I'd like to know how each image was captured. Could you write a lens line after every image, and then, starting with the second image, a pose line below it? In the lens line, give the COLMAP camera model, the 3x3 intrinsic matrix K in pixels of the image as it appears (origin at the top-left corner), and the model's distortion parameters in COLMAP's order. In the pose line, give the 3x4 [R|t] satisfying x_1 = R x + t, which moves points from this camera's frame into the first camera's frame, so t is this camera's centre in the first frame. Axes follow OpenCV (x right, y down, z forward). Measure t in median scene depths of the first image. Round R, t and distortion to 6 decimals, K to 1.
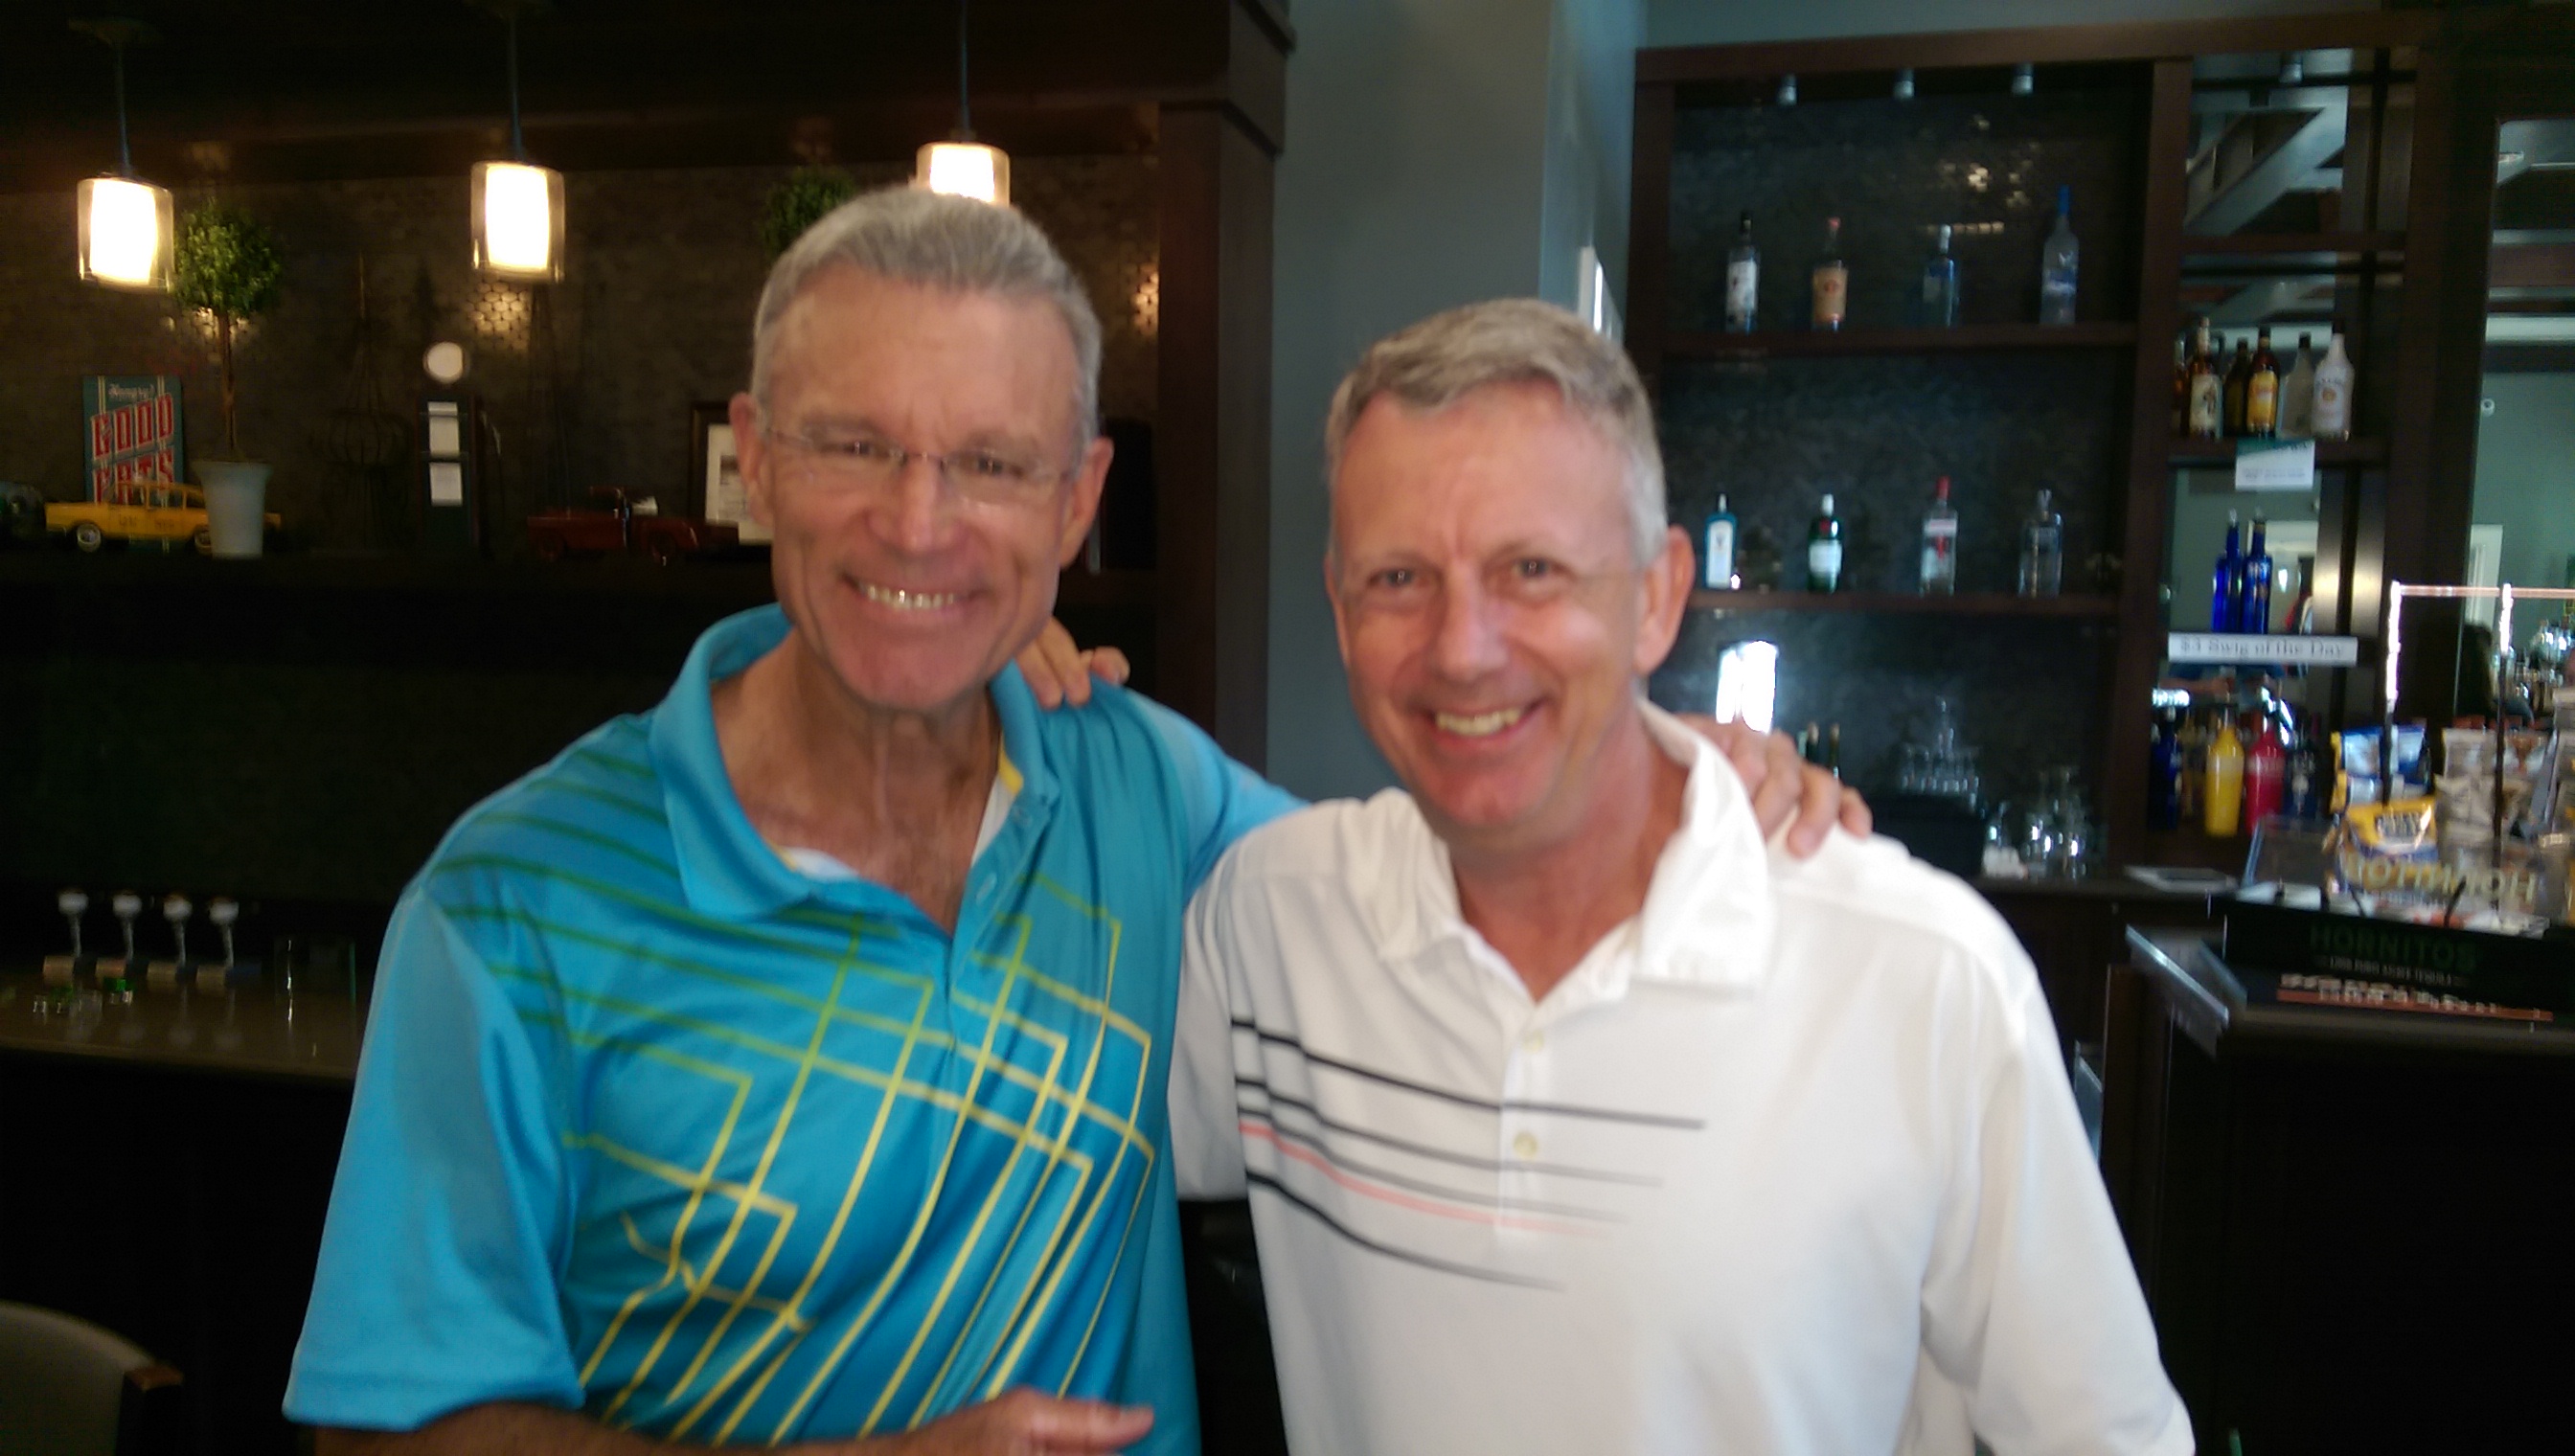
lens RADIAL K [[1846.8, 0, 1276.3], [0, 1846.8, 735.3], [0, 0, 1]] dist [0.068224, -0.086159]
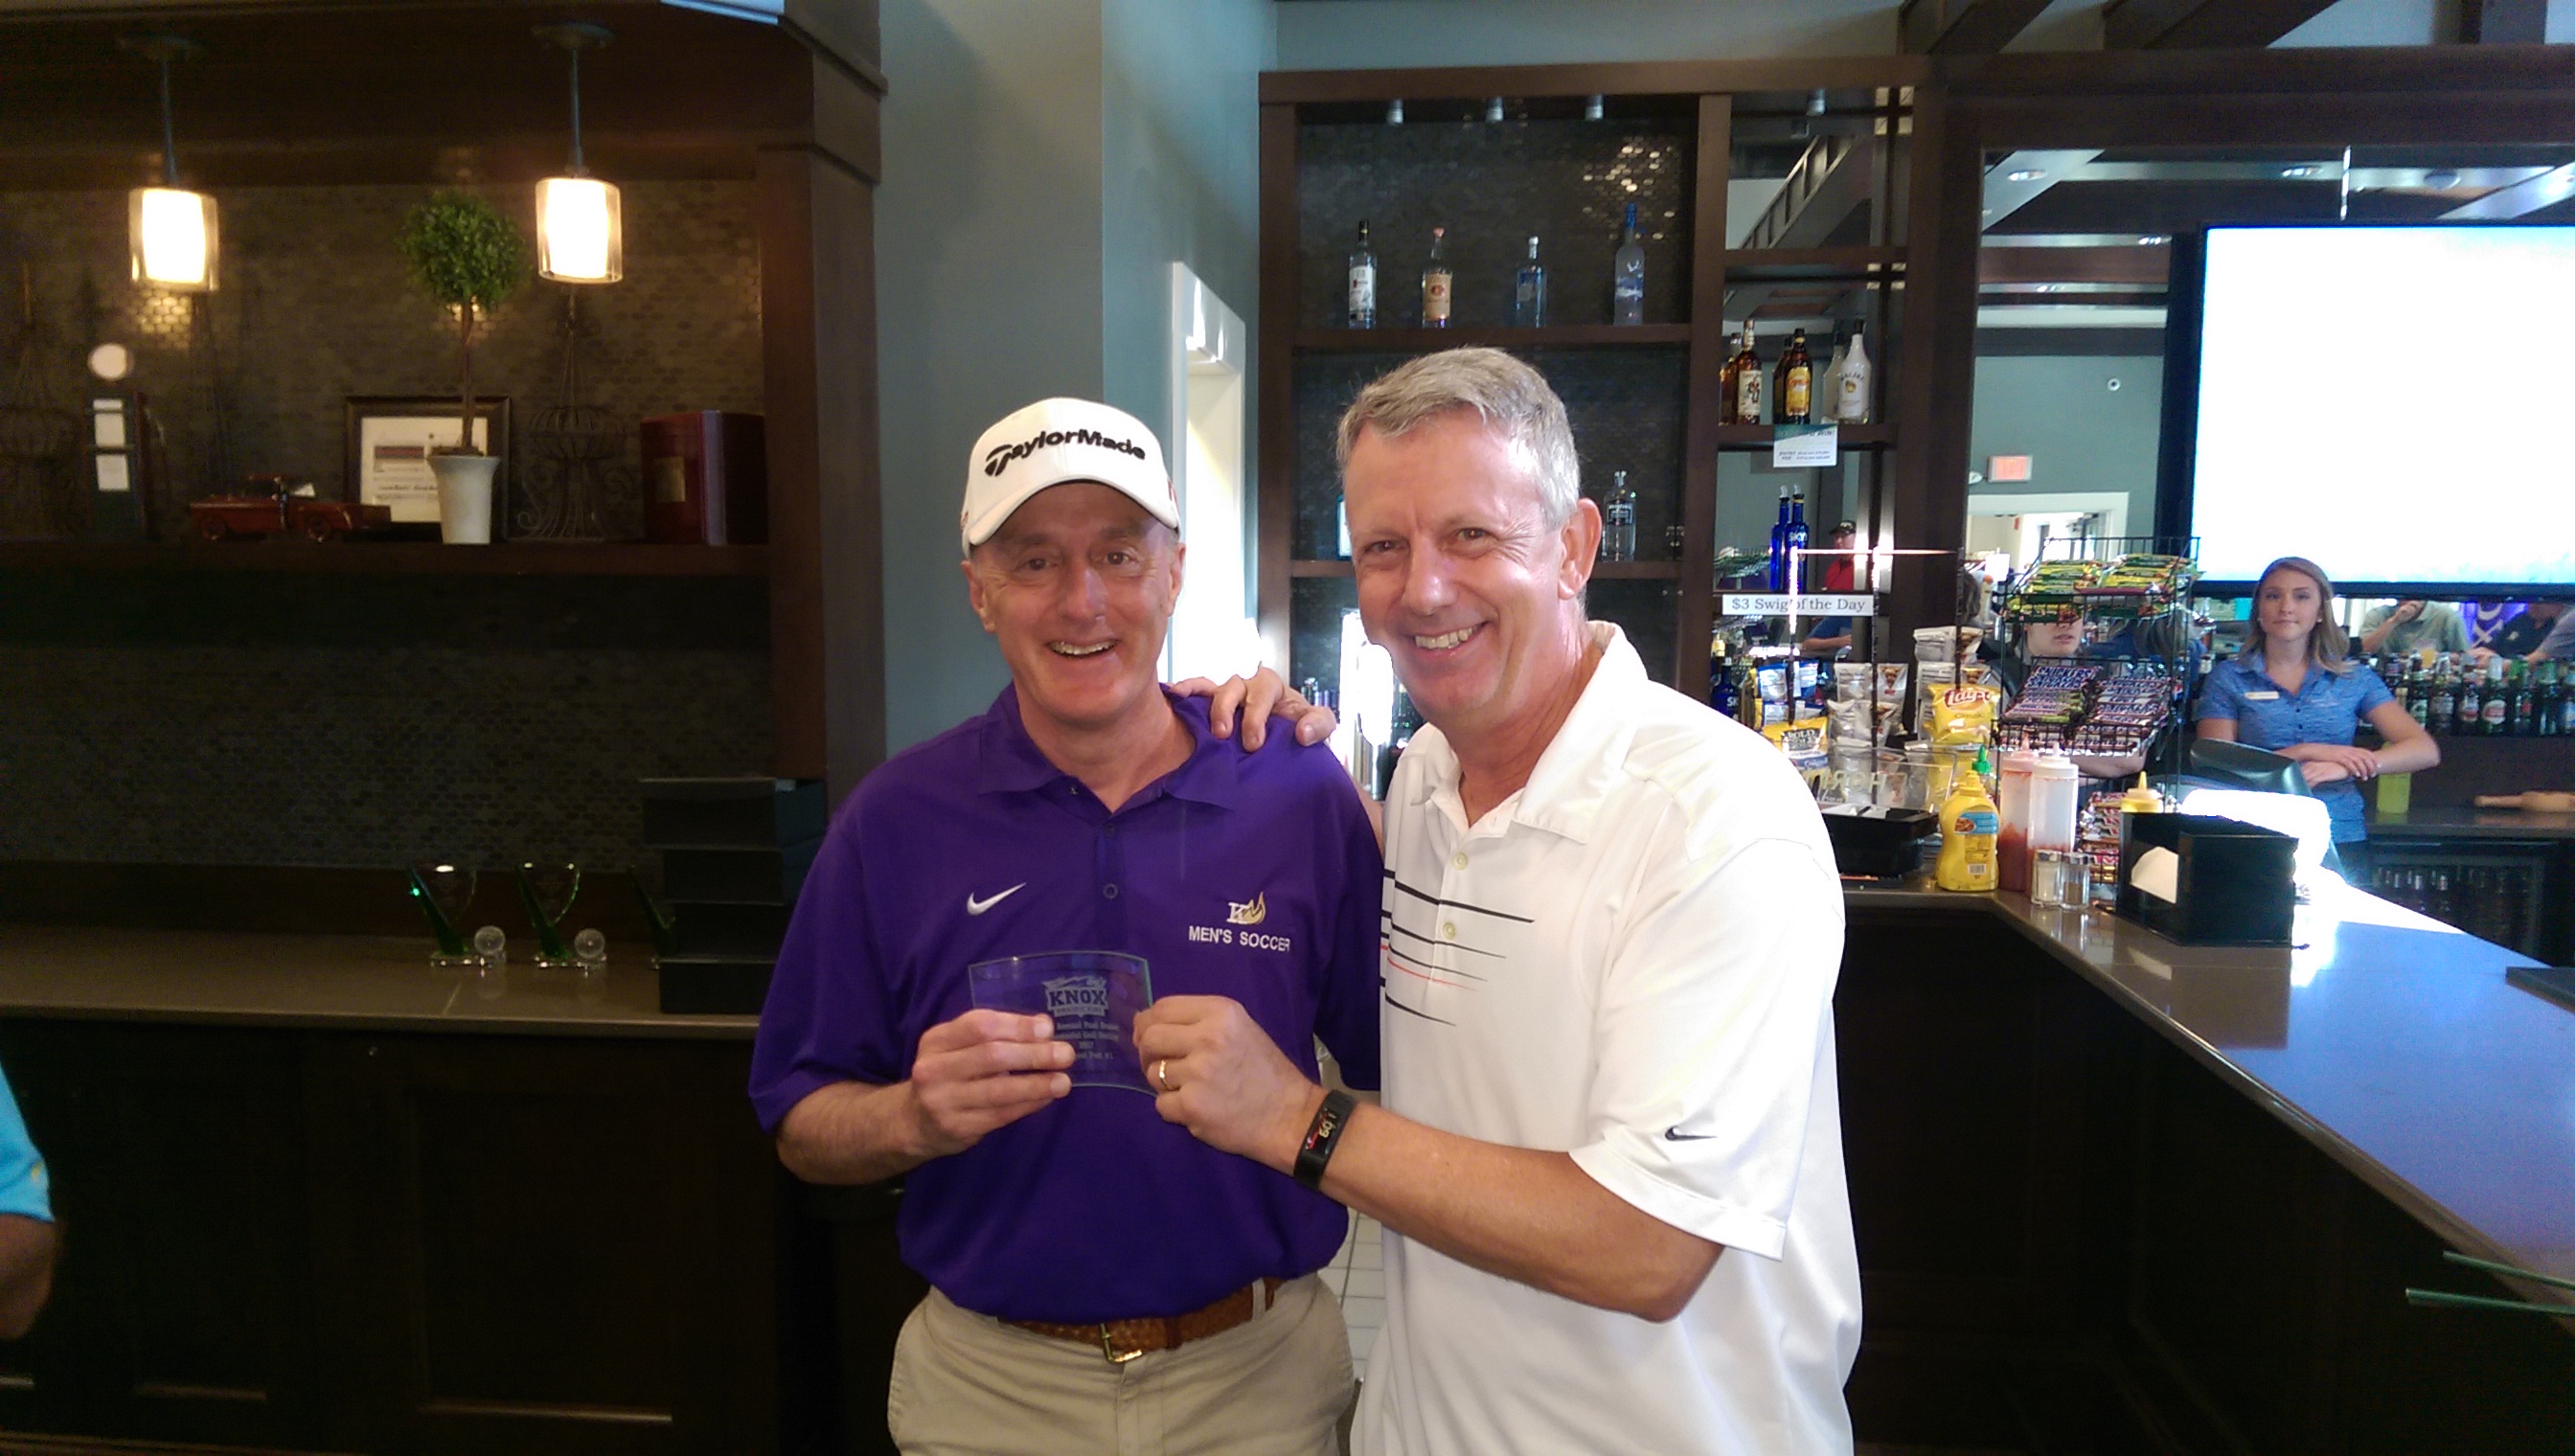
lens RADIAL K [[1846.8, 0, 1272.2], [0, 1846.8, 740.4], [0, 0, 1]] dist [0.068224, -0.086159]
pose [[0.992034, -0.024094, 0.123644, 0.086296], [0.022277, 0.999623, 0.016058, 0.018782], [-0.123985, -0.013176, 0.992197, -0.167526]]
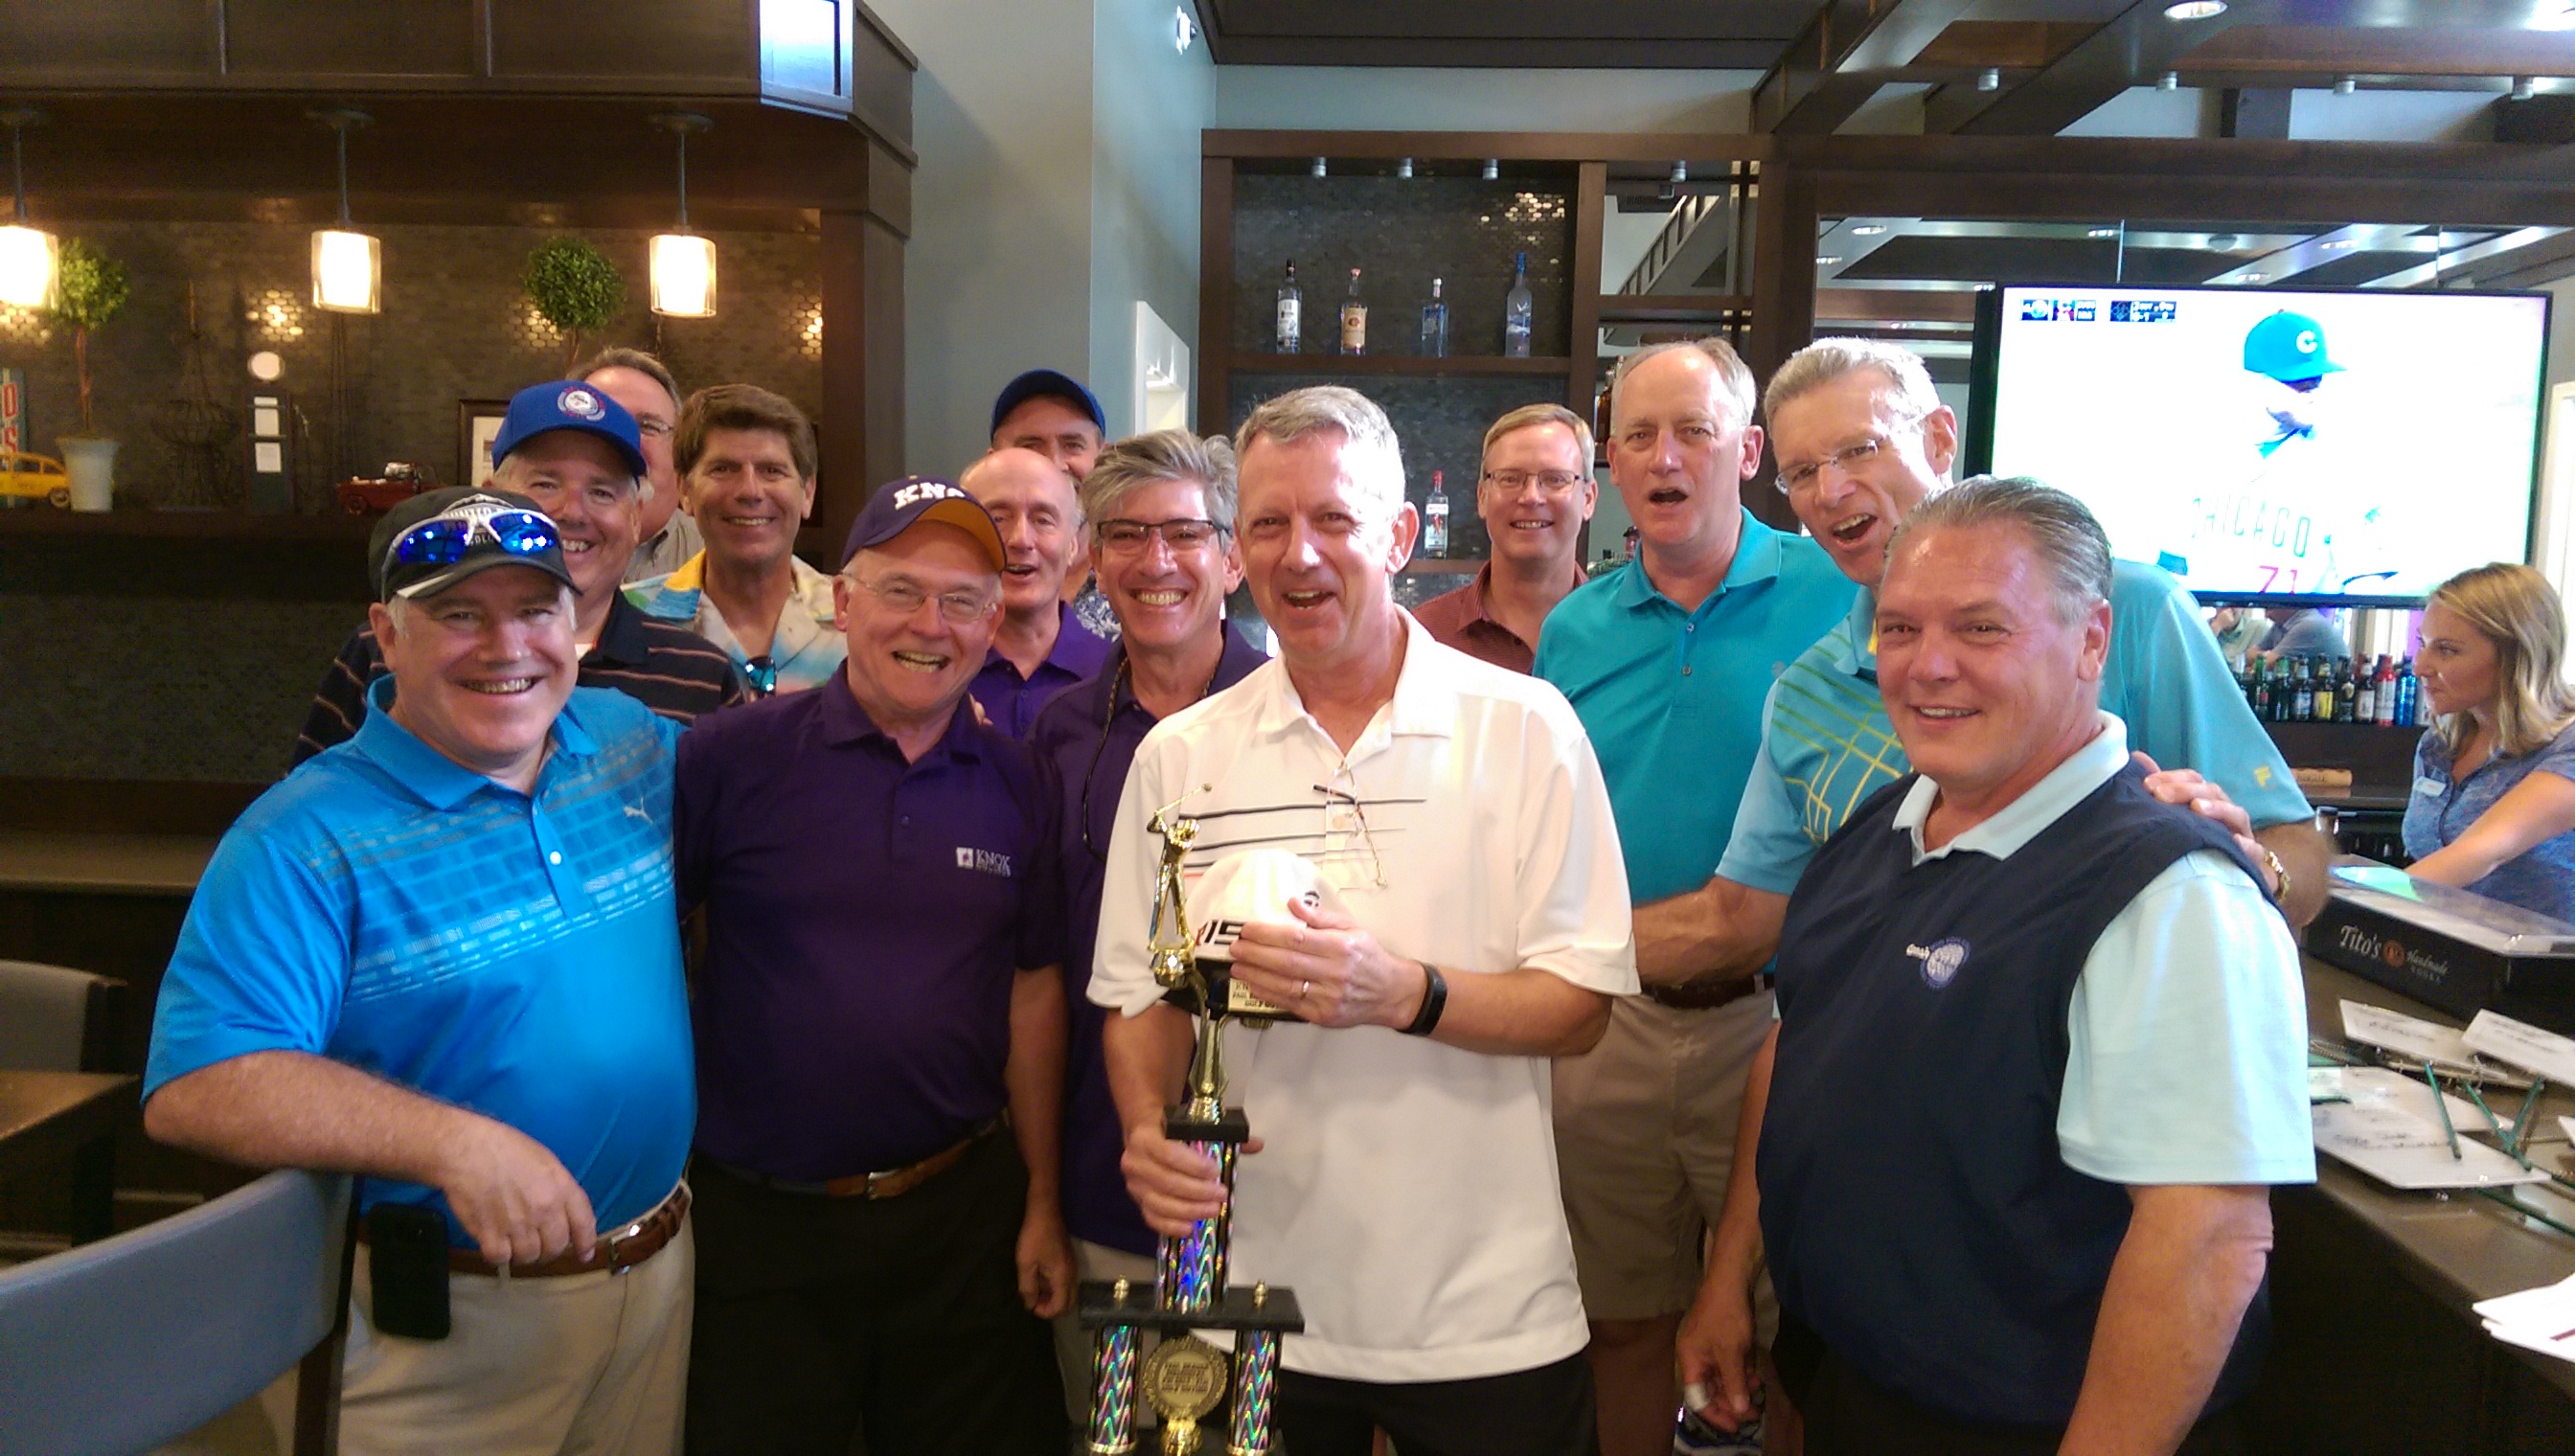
lens RADIAL K [[1839.7, 0, 1278.4], [0, 1839.7, 745.8], [0, 0, 1]] dist [0.049822, -0.046593]
pose [[0.984131, -0.011109, 0.177093, 0.024710], [0.008074, 0.999808, 0.017848, 0.050469], [-0.177258, -0.016135, 0.984032, -0.417965]]
